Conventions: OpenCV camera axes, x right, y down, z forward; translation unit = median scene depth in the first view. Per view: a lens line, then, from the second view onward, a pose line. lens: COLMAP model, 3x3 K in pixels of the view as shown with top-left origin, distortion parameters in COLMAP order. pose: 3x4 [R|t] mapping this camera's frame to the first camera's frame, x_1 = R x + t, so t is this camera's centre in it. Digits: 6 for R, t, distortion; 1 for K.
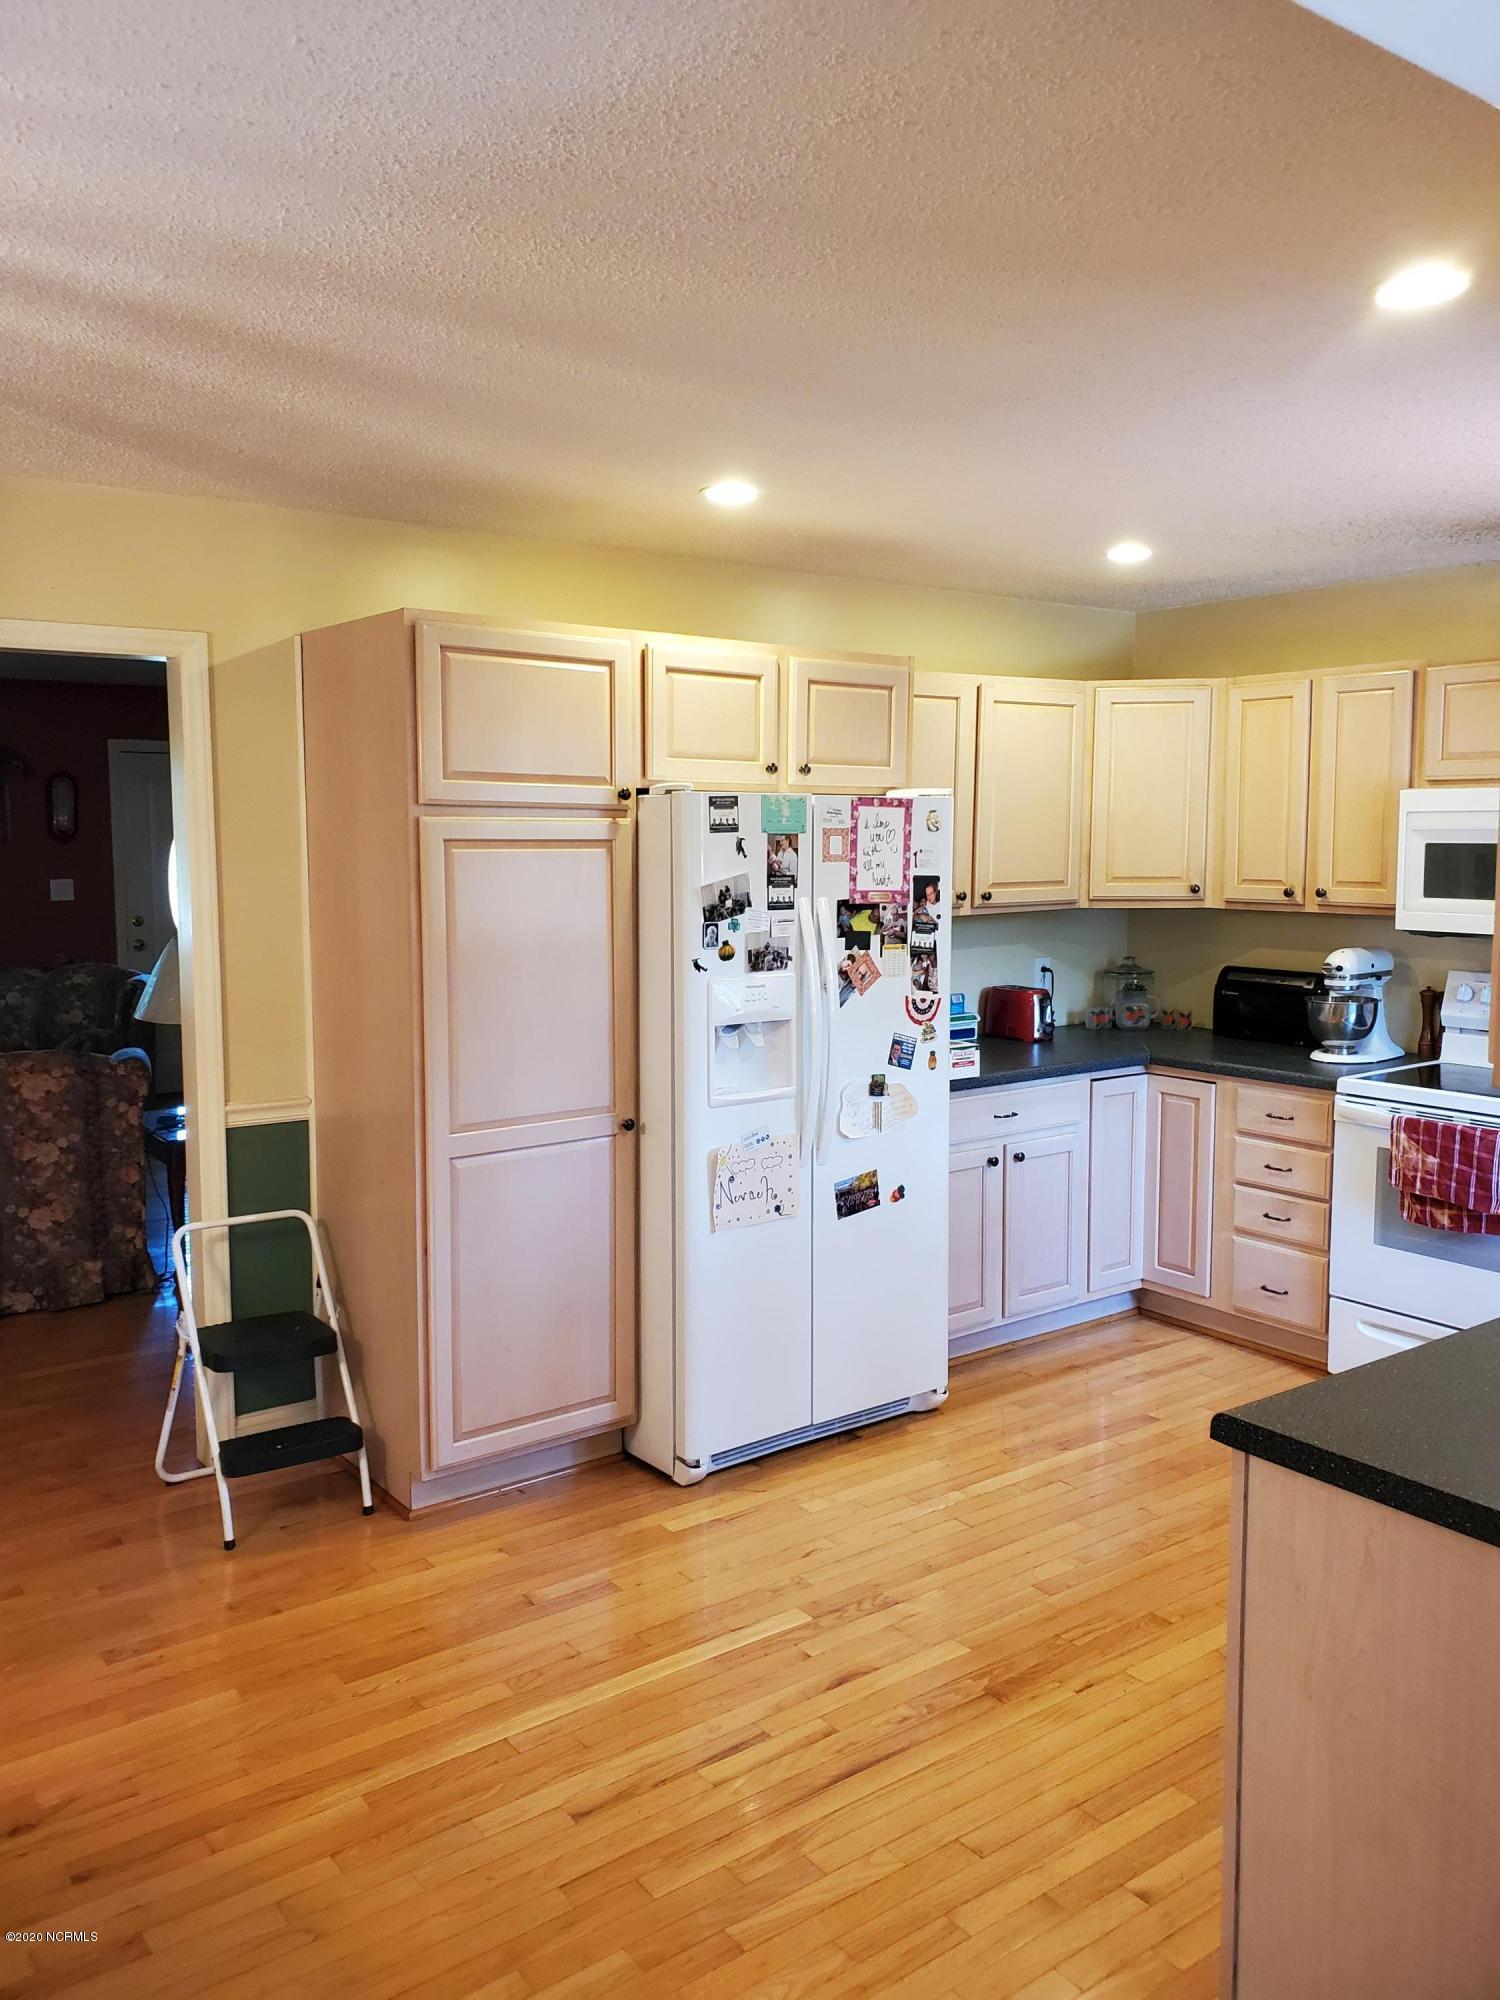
lens RADIAL K [[1566.5, 0, 702.7], [0, 1566.5, 978.2], [0, 0, 1]] dist [0.020085, 0.008611]
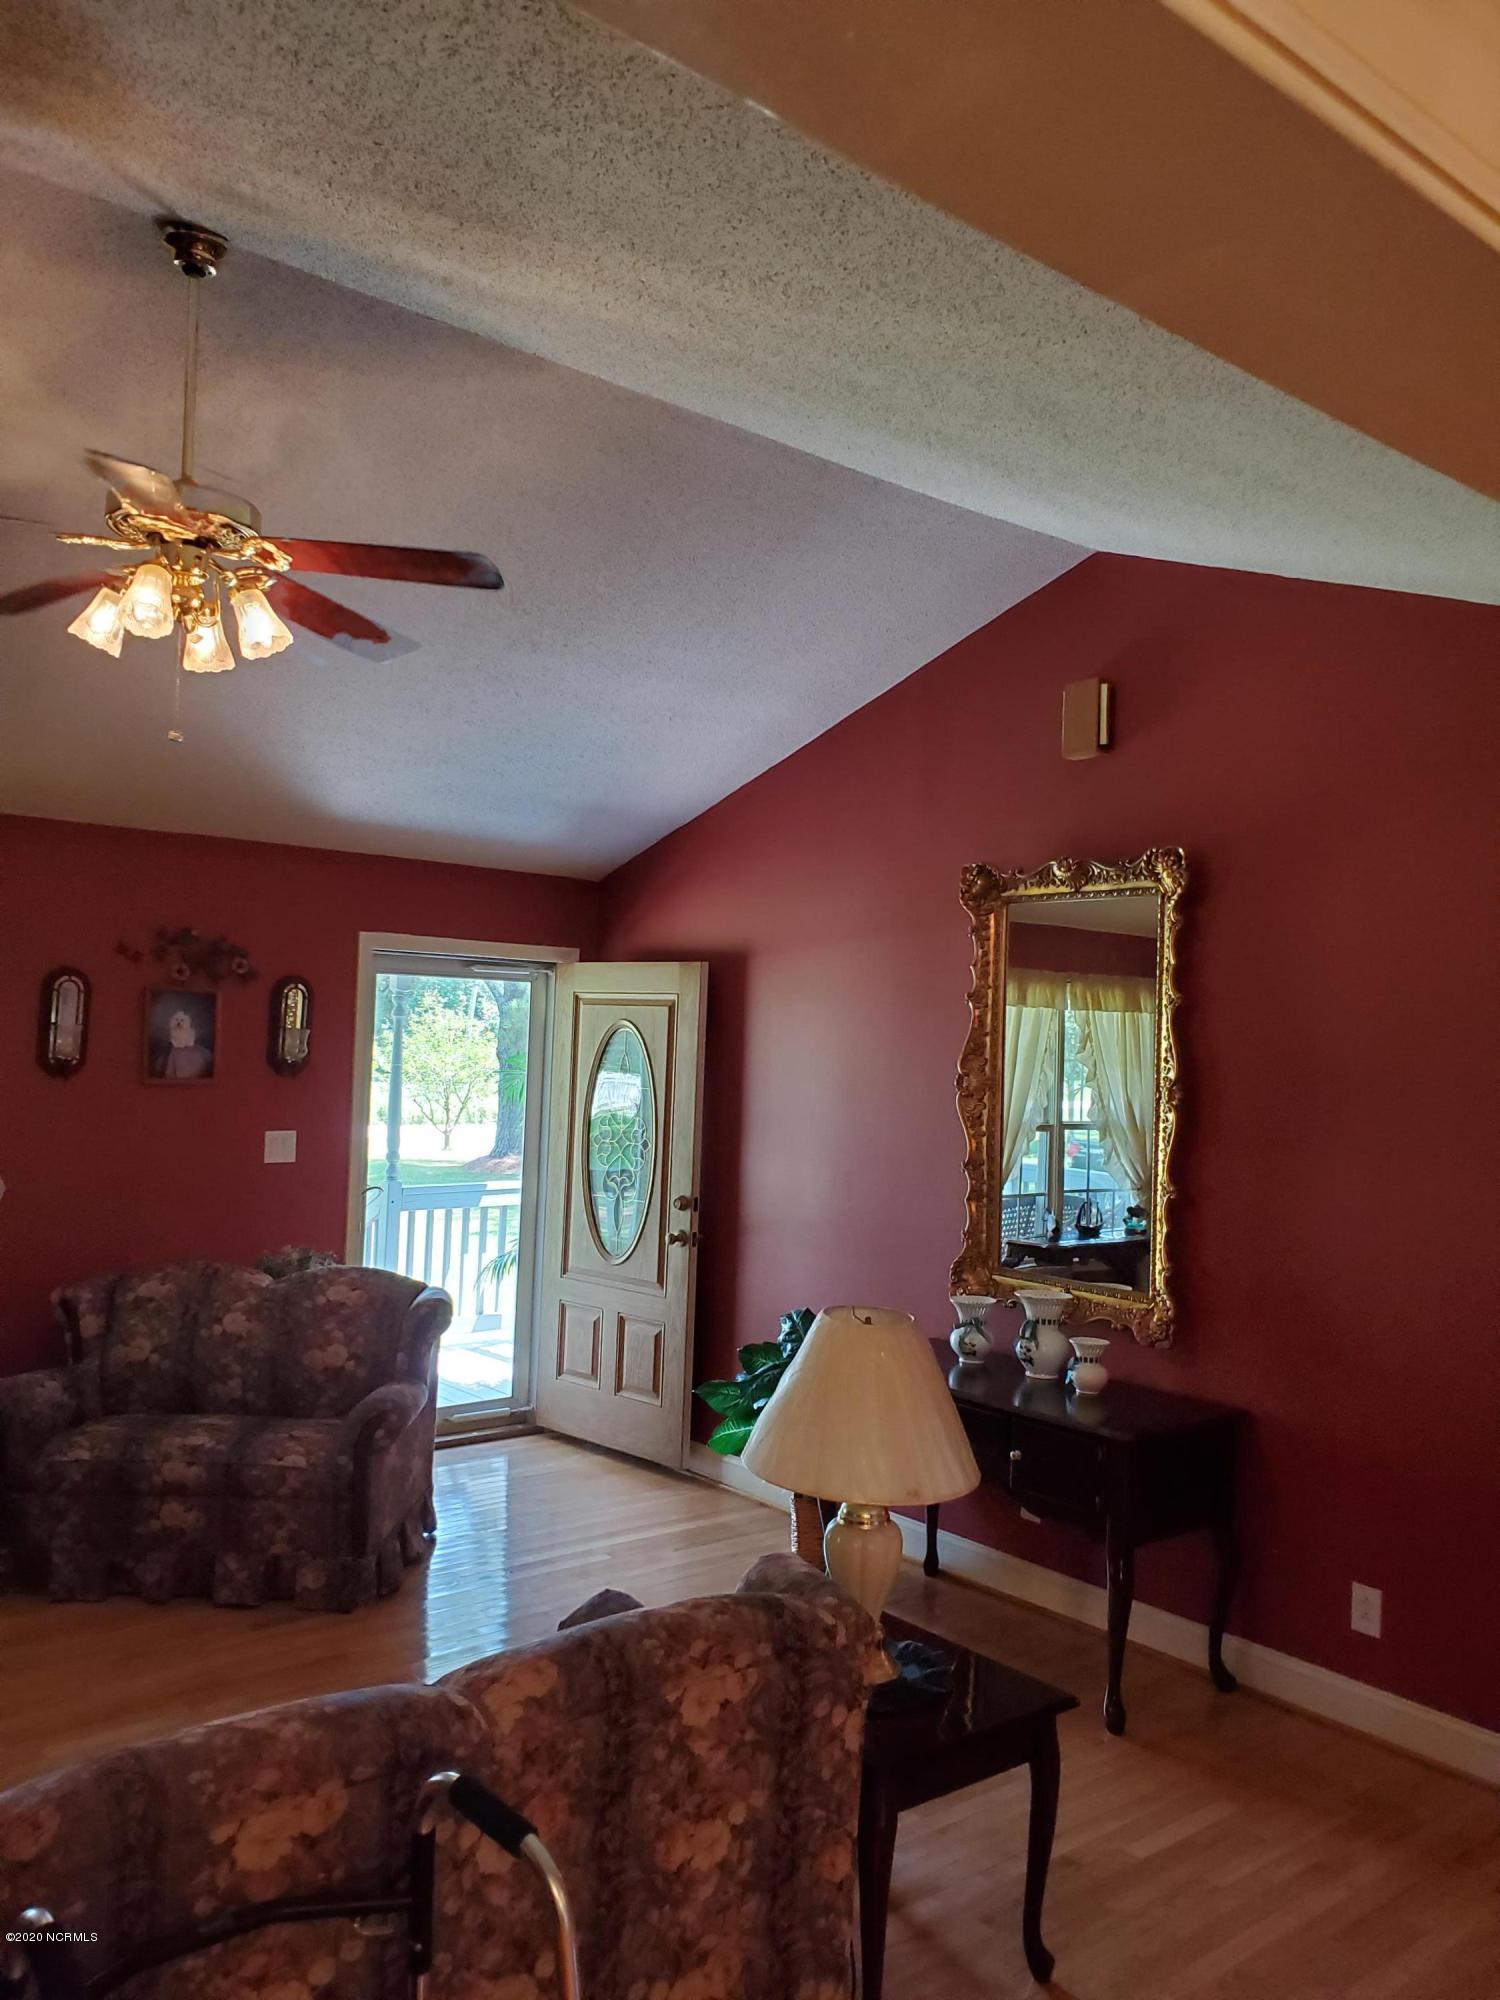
lens RADIAL K [[1566.5, 0, 744.0], [0, 1566.5, 1001.7], [0, 0, 1]] dist [0.020085, 0.008611]
pose [[0.996783, 0.035127, 0.072036, -0.443480], [-0.026188, 0.992248, -0.121480, -0.071287], [-0.075744, 0.119203, 0.989976, 0.522147]]
